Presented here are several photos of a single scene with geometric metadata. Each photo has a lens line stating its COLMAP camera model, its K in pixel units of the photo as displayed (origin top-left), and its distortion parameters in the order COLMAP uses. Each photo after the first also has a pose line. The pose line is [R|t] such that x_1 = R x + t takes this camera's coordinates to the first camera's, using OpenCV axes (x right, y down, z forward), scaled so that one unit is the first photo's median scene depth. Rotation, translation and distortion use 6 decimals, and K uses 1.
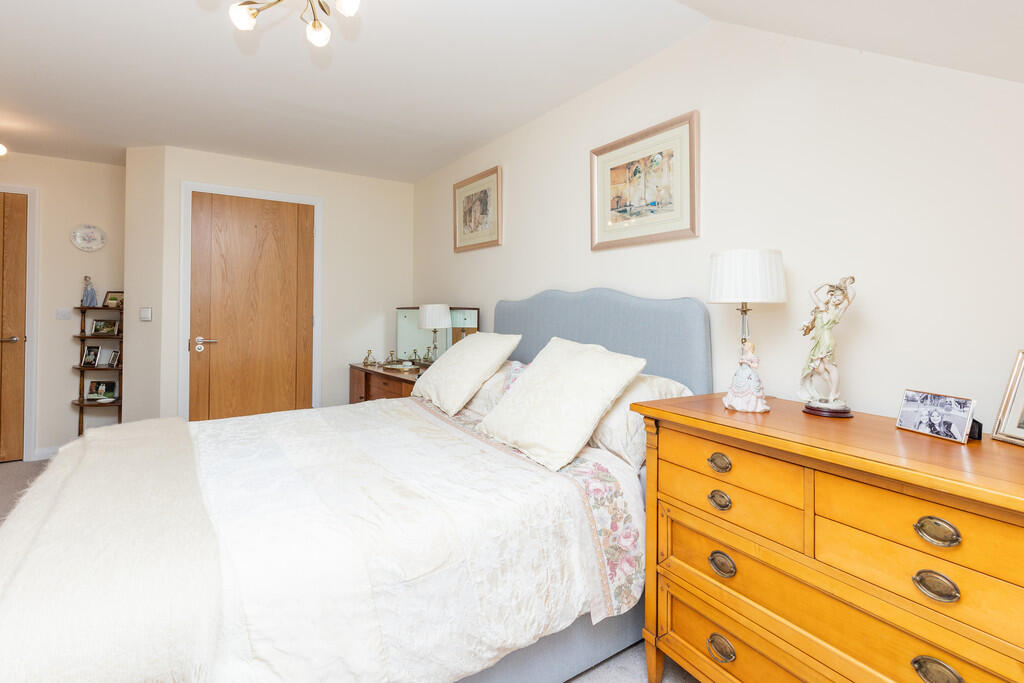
lens RADIAL K [[472.2, 0, 520.7], [0, 472.2, 302.0], [0, 0, 1]] dist [-0.003121, -0.000492]
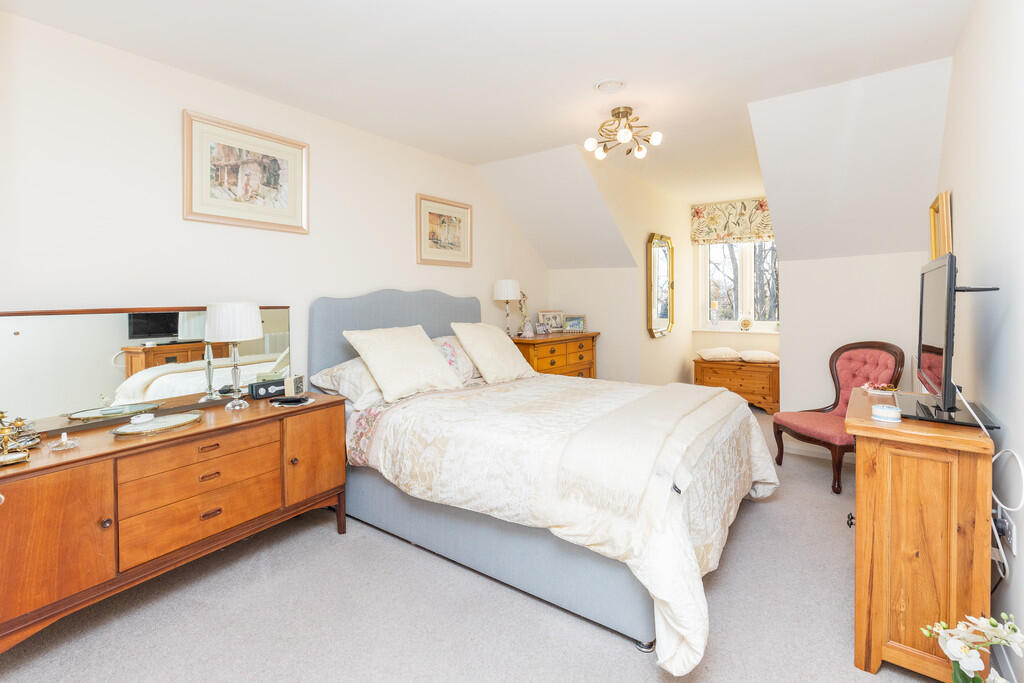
lens RADIAL K [[472.2, 0, 525.1], [0, 472.2, 303.7], [0, 0, 1]] dist [-0.003121, -0.000492]
pose [[-0.337877, -0.003594, 0.941183, -1.408883], [0.003340, 0.999982, 0.005018, 0.007484], [-0.941184, 0.004839, -0.337859, 1.274777]]
